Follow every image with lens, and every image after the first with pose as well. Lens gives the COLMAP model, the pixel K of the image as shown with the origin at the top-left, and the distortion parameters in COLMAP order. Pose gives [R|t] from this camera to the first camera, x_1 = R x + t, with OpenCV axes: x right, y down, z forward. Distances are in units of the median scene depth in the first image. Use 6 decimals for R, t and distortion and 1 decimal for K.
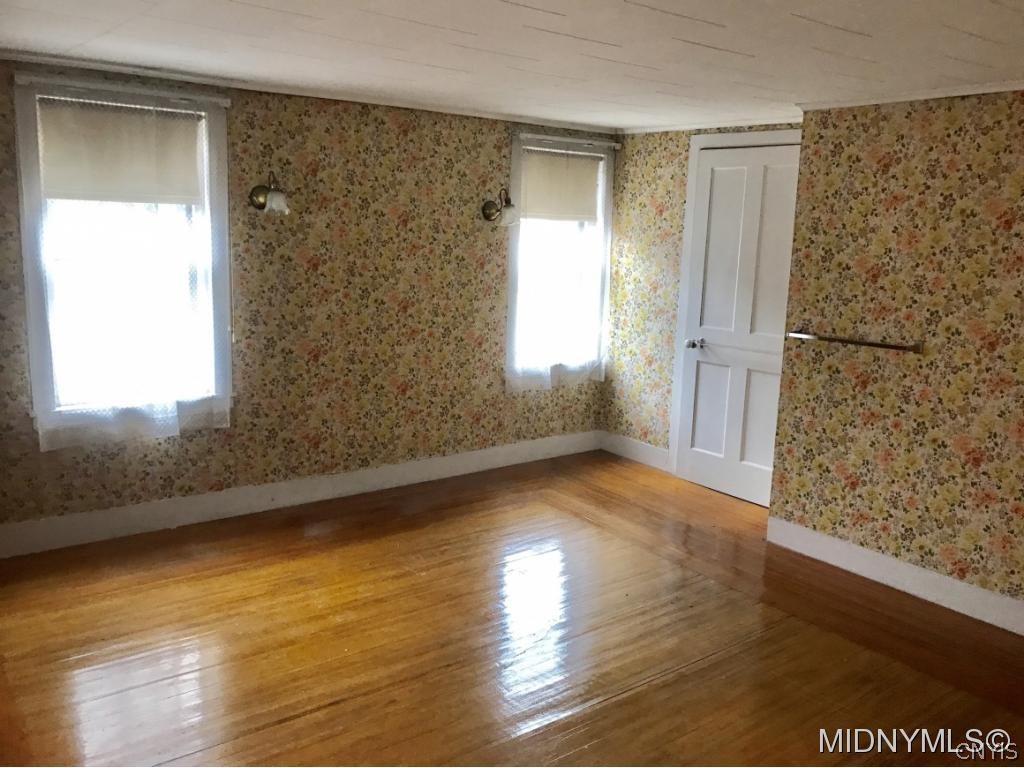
lens RADIAL K [[880.5, 0, 512.0], [0, 880.5, 384.0], [0, 0, 1]] dist [0.079887, -0.136079]
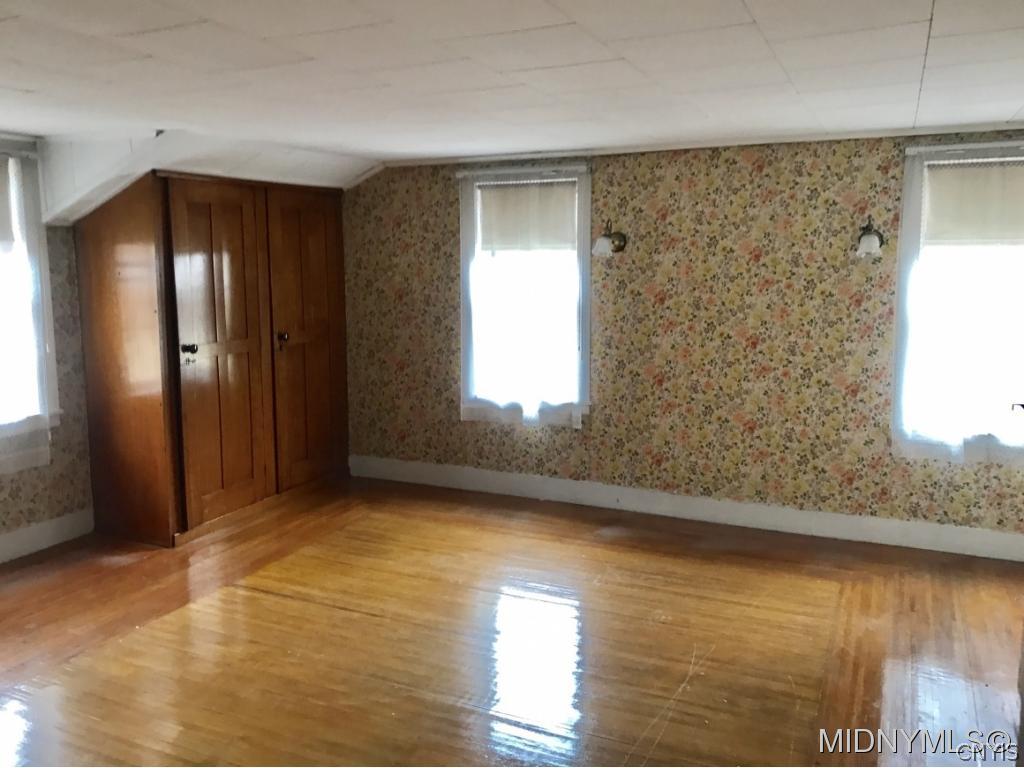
lens RADIAL K [[838.4, 0, 506.3], [0, 838.4, 364.8], [0, 0, 1]] dist [0.087146, -0.130775]
pose [[0.448634, 0.074283, -0.890623, 0.624376], [-0.148945, 0.988817, 0.007445, -0.030664], [0.881217, 0.129314, 0.454681, 0.350274]]
